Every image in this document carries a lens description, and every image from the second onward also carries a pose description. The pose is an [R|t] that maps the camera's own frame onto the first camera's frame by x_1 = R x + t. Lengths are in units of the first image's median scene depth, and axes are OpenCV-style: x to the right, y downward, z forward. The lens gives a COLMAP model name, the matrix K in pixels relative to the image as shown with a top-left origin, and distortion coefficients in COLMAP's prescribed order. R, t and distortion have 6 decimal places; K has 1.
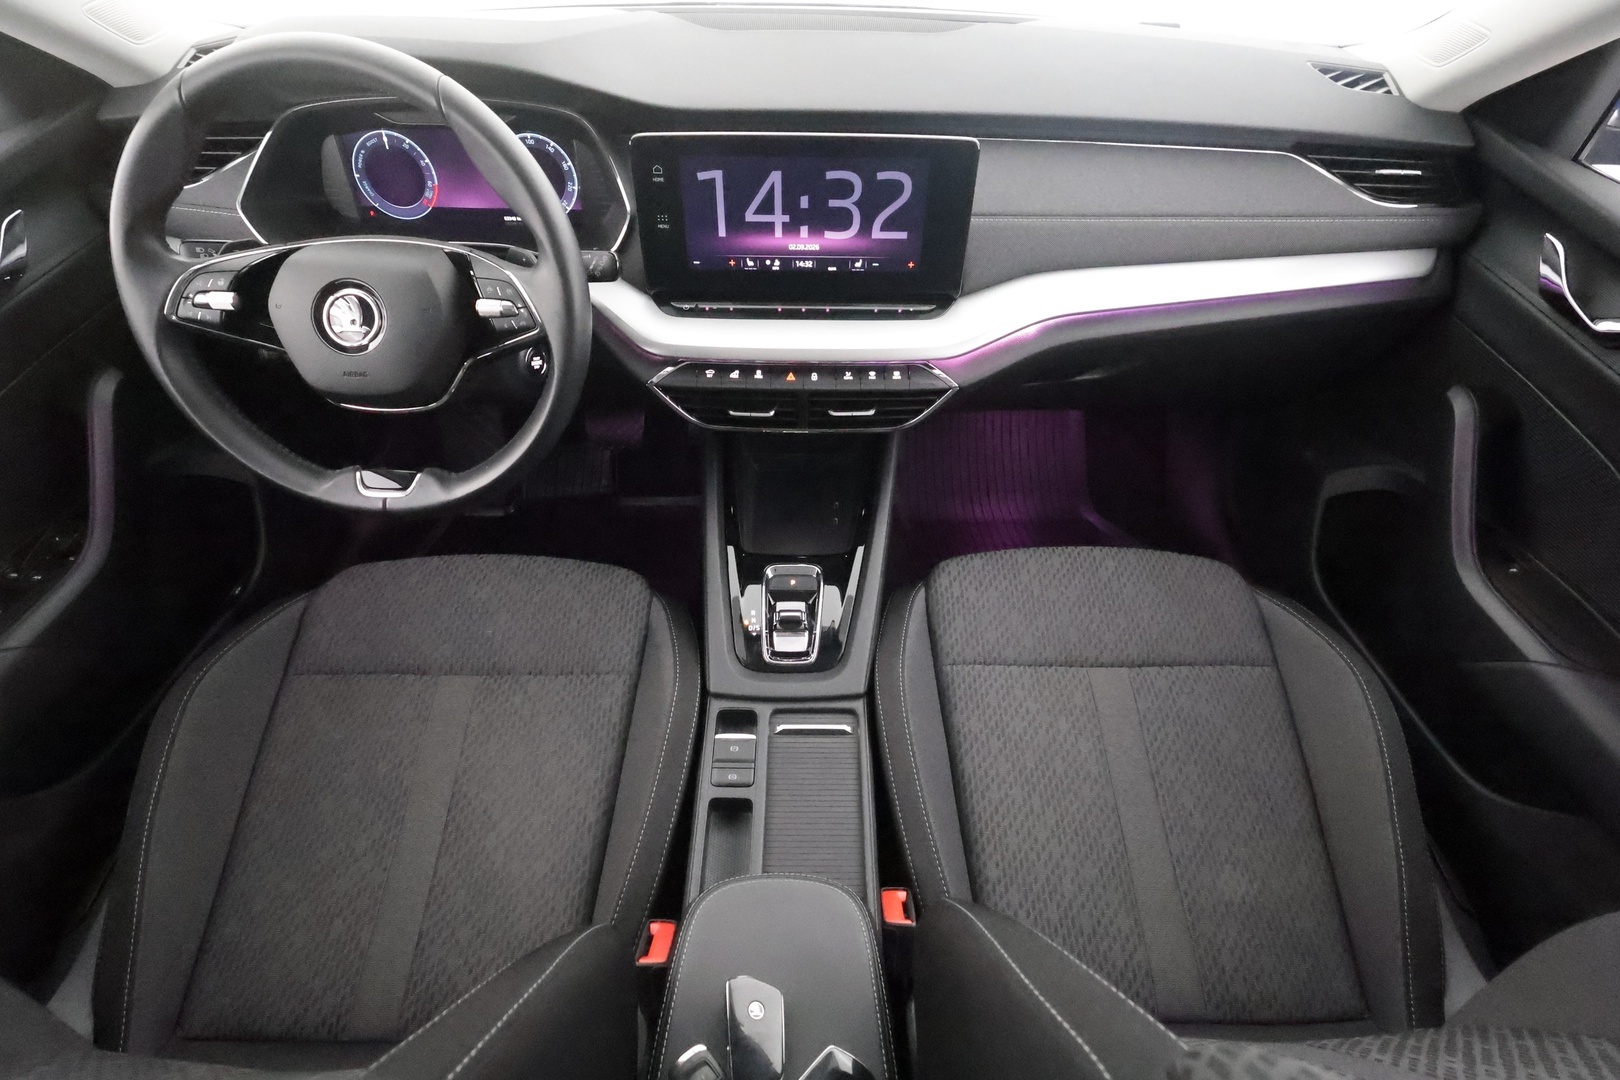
lens RADIAL K [[745.8, 0, 810.0], [0, 745.8, 540.0], [0, 0, 1]] dist [0.001151, -0.000027]
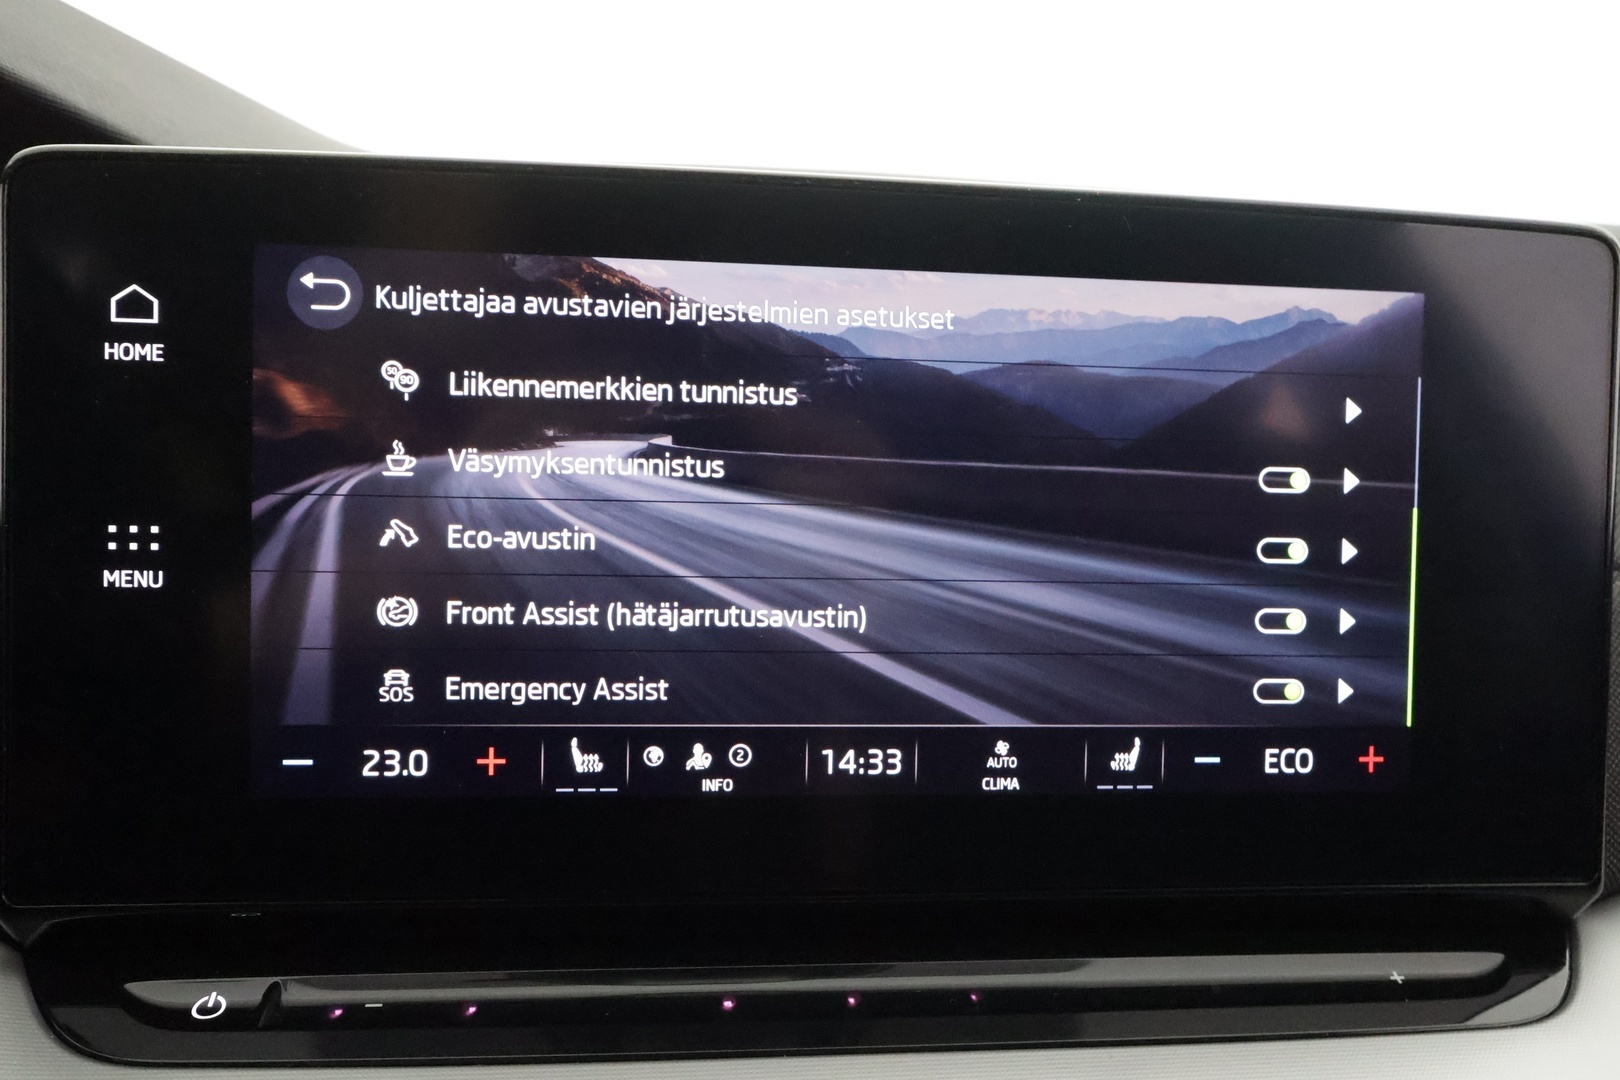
lens RADIAL K [[1299.6, 0, 810.0], [0, 1299.6, 540.0], [0, 0, 1]] dist [-0.007663, -0.002611]
pose [[0.991438, 0.009428, 0.130240, -0.067059], [0.068957, 0.809175, -0.583508, -0.218426], [-0.110889, 0.587493, 0.801596, 0.692722]]
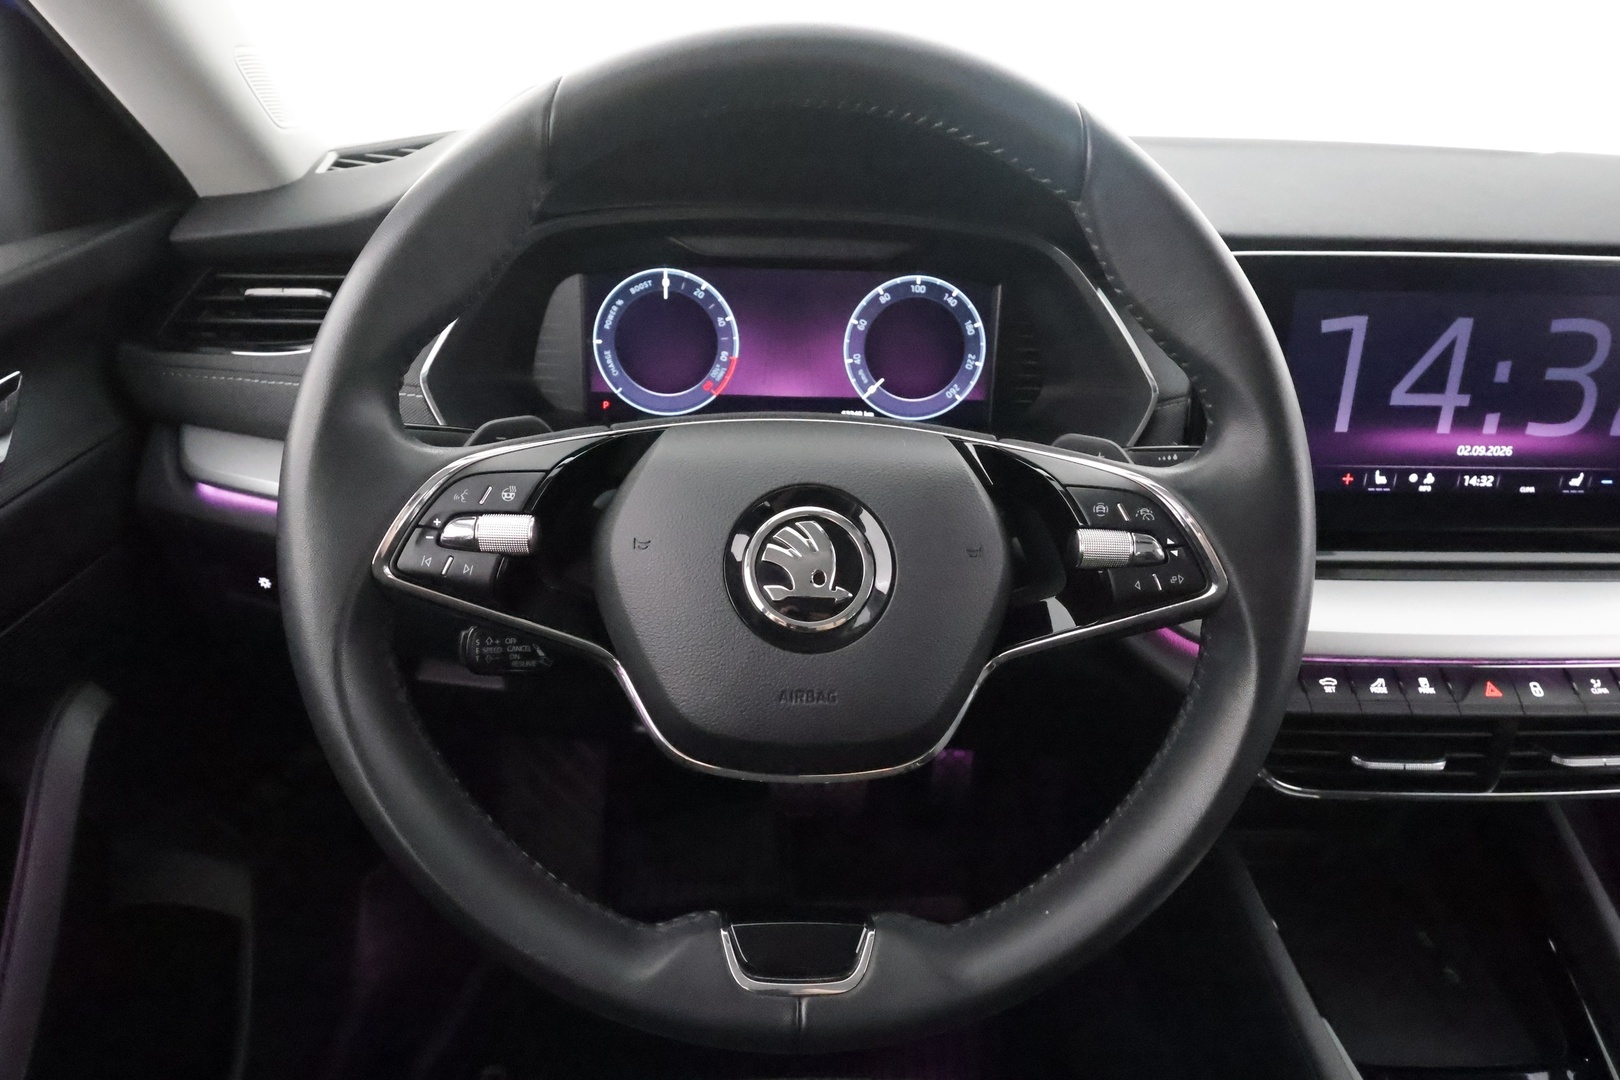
lens RADIAL K [[1021.1, 0, 810.0], [0, 1021.1, 540.0], [0, 0, 1]] dist [0.002771, -0.000531]
pose [[0.998758, -0.002470, 0.049773, -0.522567], [0.019650, 0.937372, -0.347776, -0.085857], [-0.045797, 0.348322, 0.936256, 0.352852]]
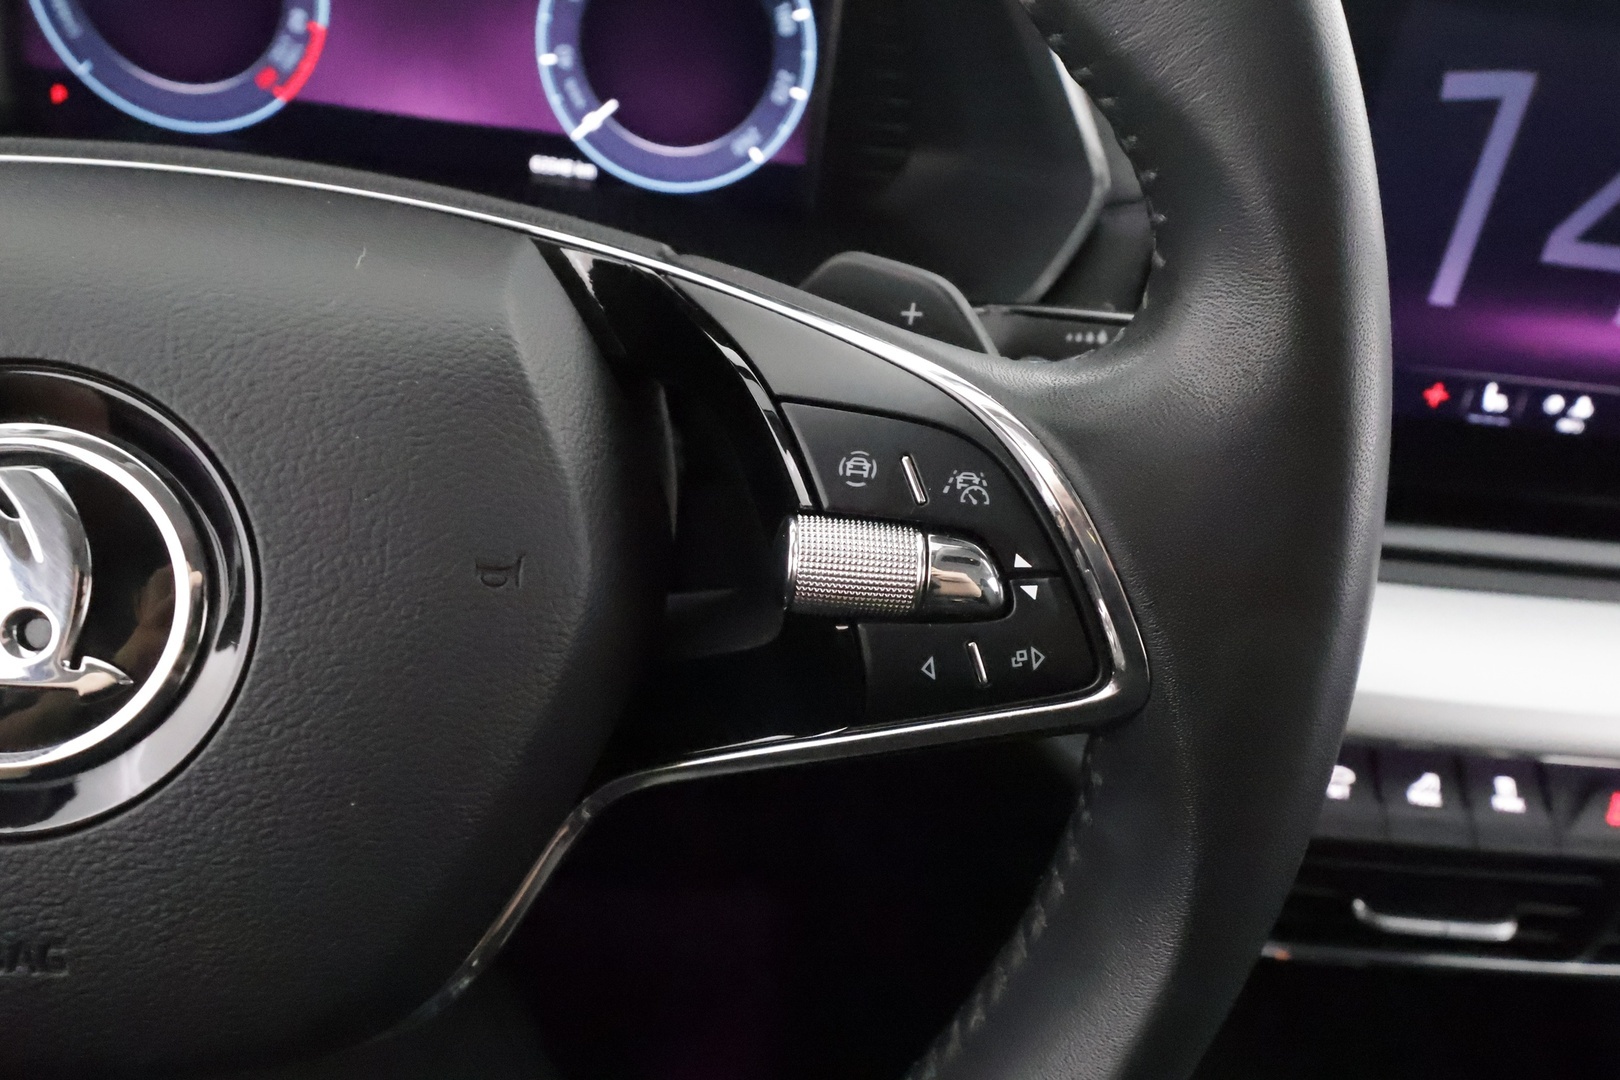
lens RADIAL K [[1296.7, 0, 812.3], [0, 1296.7, 556.4], [0, 0, 1]] dist [-0.006117, 0.000207]
pose [[0.988799, 0.075427, 0.128794, -0.393155], [-0.049861, 0.980268, -0.191284, -0.208051], [-0.140680, 0.182719, 0.973048, 0.572849]]
